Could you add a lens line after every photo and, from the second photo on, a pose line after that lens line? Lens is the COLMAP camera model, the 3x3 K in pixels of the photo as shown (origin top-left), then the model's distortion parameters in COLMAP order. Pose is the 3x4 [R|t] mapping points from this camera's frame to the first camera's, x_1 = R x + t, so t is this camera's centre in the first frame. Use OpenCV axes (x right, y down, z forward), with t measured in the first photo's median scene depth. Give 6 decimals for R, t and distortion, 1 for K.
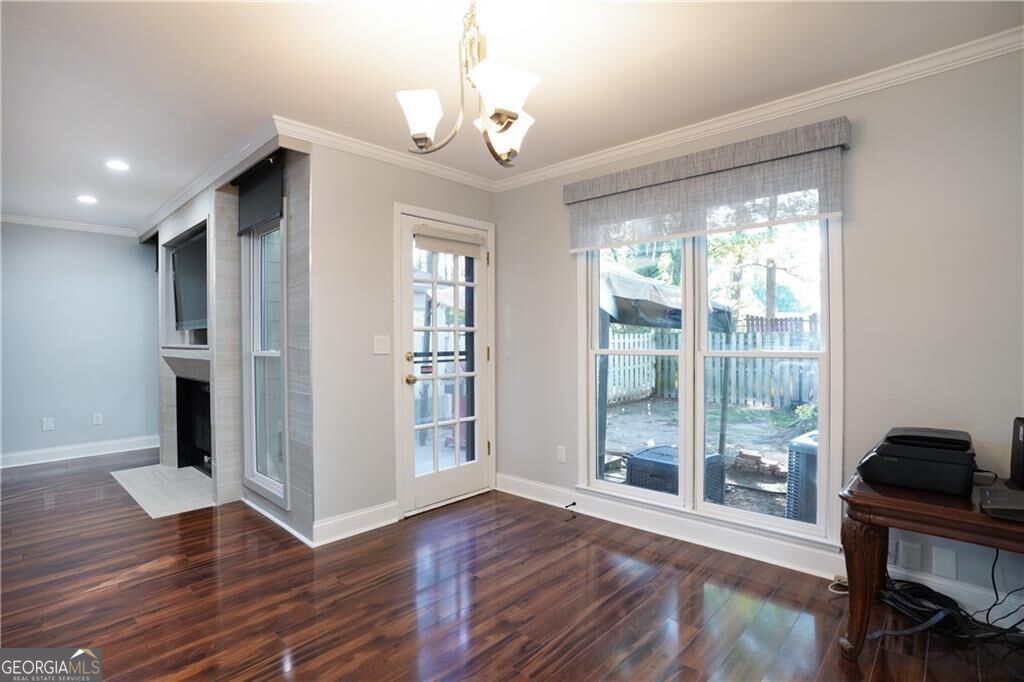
lens RADIAL K [[503.9, 0, 514.5], [0, 503.9, 344.3], [0, 0, 1]] dist [-0.020713, -0.000029]
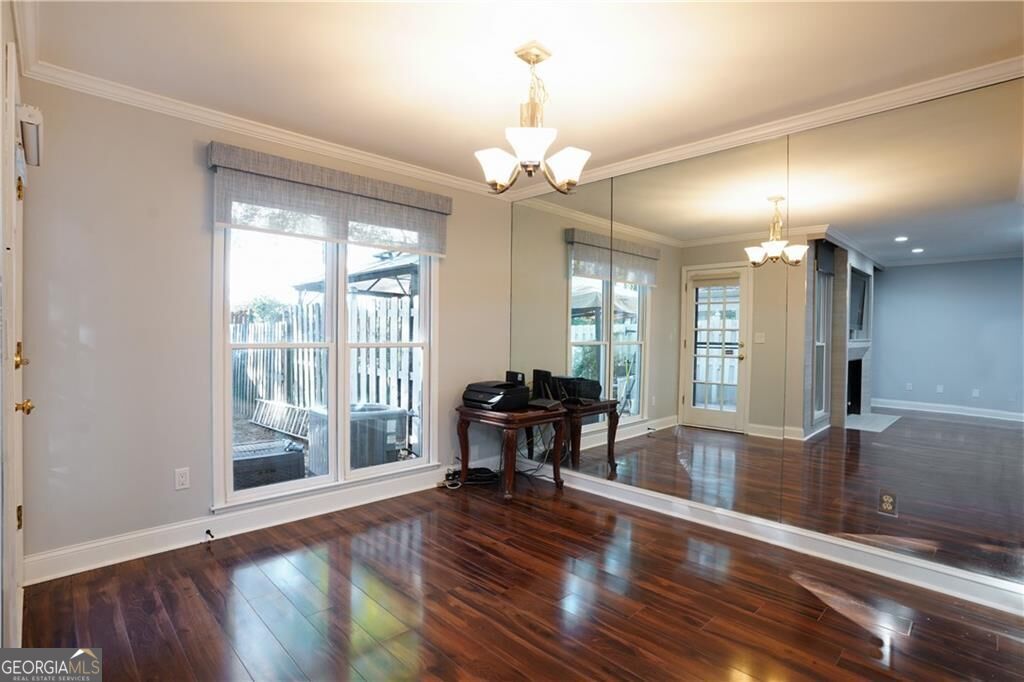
lens RADIAL K [[503.9, 0, 514.3], [0, 503.9, 340.9], [0, 0, 1]] dist [-0.020713, -0.000029]
pose [[0.072977, -0.009617, 0.997287, -0.782750], [-0.002508, 0.999949, 0.009826, -0.004024], [-0.997330, -0.003219, 0.072949, 0.539659]]
